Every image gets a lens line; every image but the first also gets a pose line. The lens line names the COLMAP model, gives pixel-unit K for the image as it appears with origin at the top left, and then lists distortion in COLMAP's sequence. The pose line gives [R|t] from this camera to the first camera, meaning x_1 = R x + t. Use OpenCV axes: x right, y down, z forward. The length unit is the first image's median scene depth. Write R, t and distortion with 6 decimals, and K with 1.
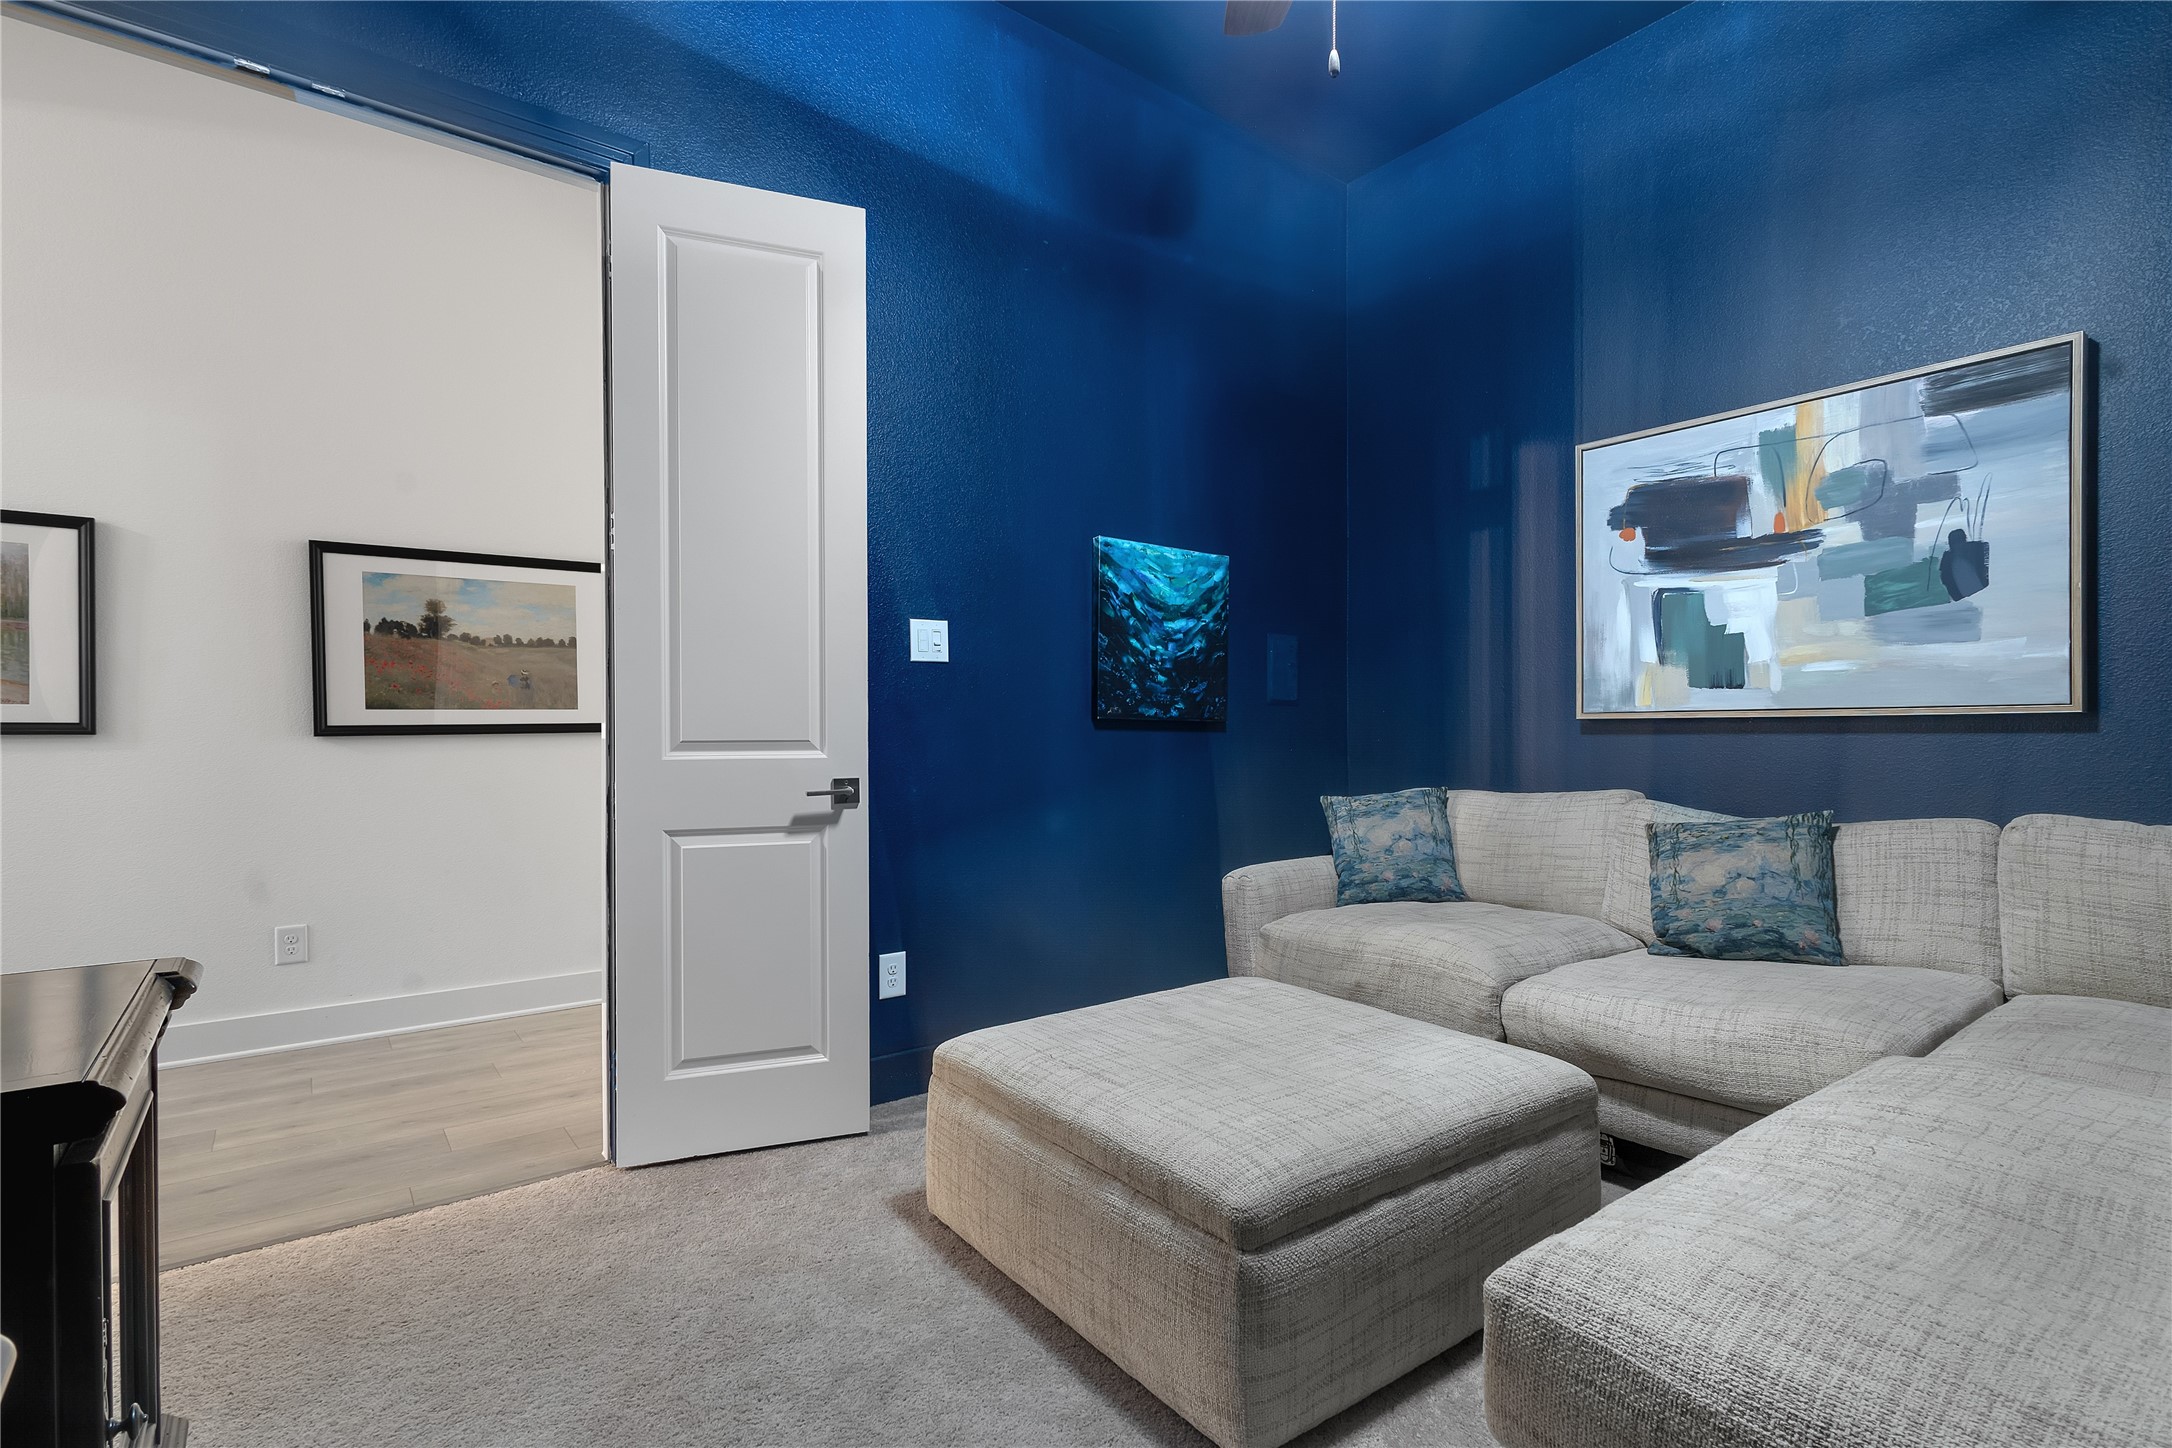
lens RADIAL K [[1017.5, 0, 1080.6], [0, 1017.5, 736.8], [0, 0, 1]] dist [0.005996, 0.000969]
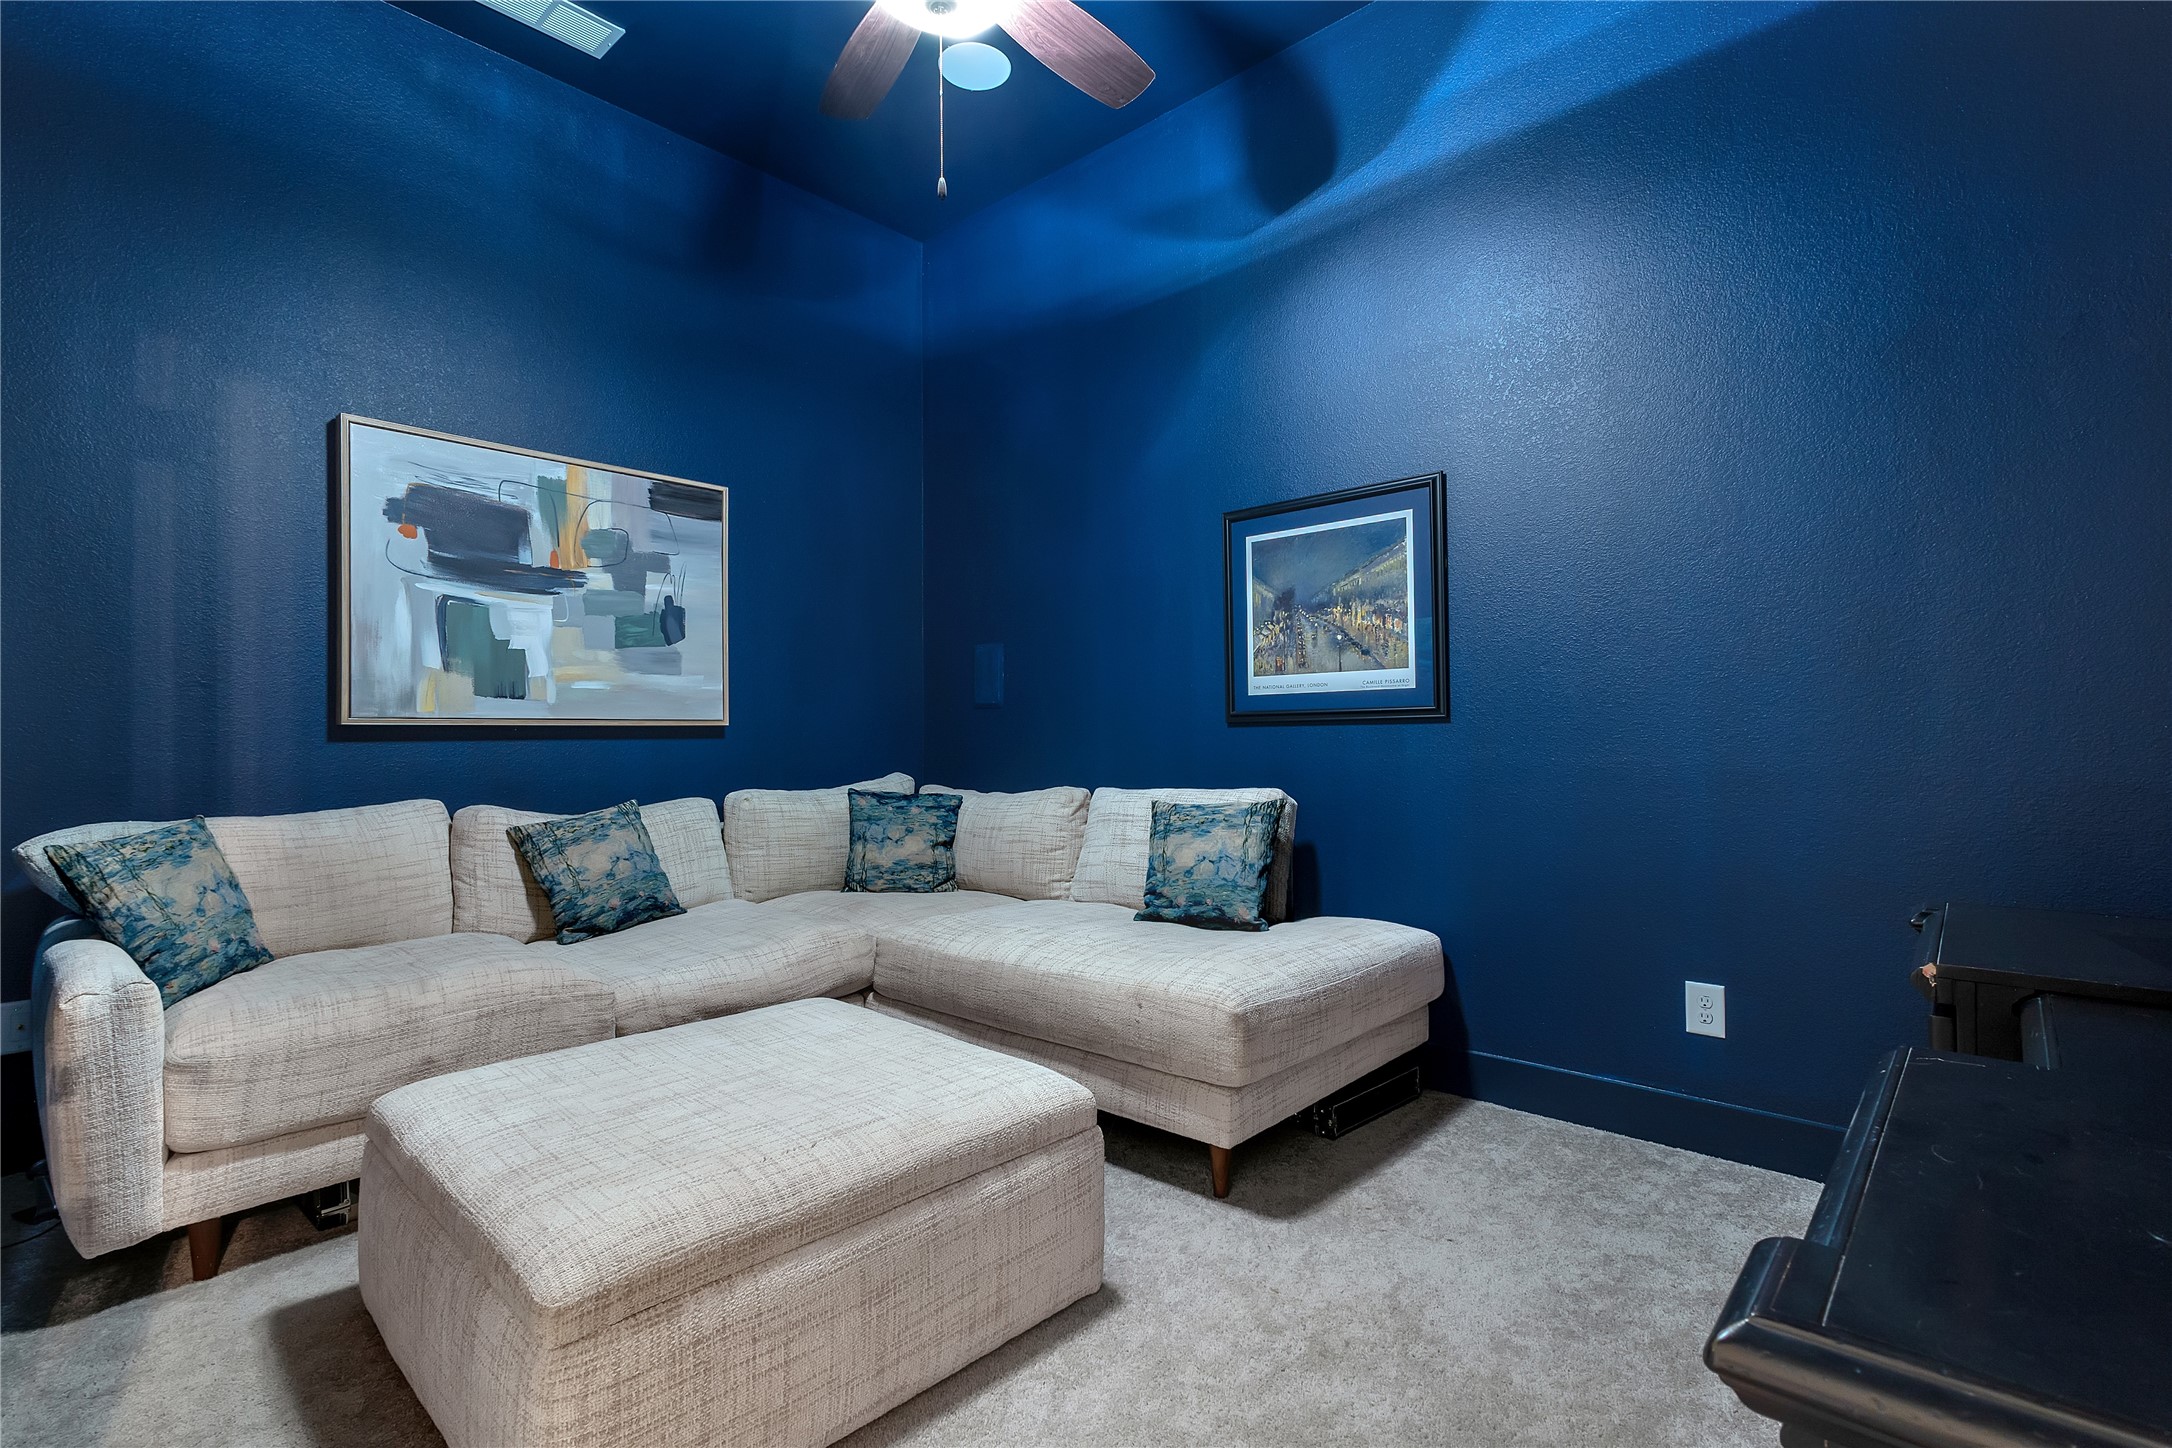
lens RADIAL K [[1017.5, 0, 1082.0], [0, 1017.5, 723.3], [0, 0, 1]] dist [0.005996, 0.000969]
pose [[-0.173623, 0.015819, 0.984685, -0.569065], [0.009696, 0.999850, -0.014353, 0.000379], [-0.984765, 0.007056, -0.173750, 0.616075]]
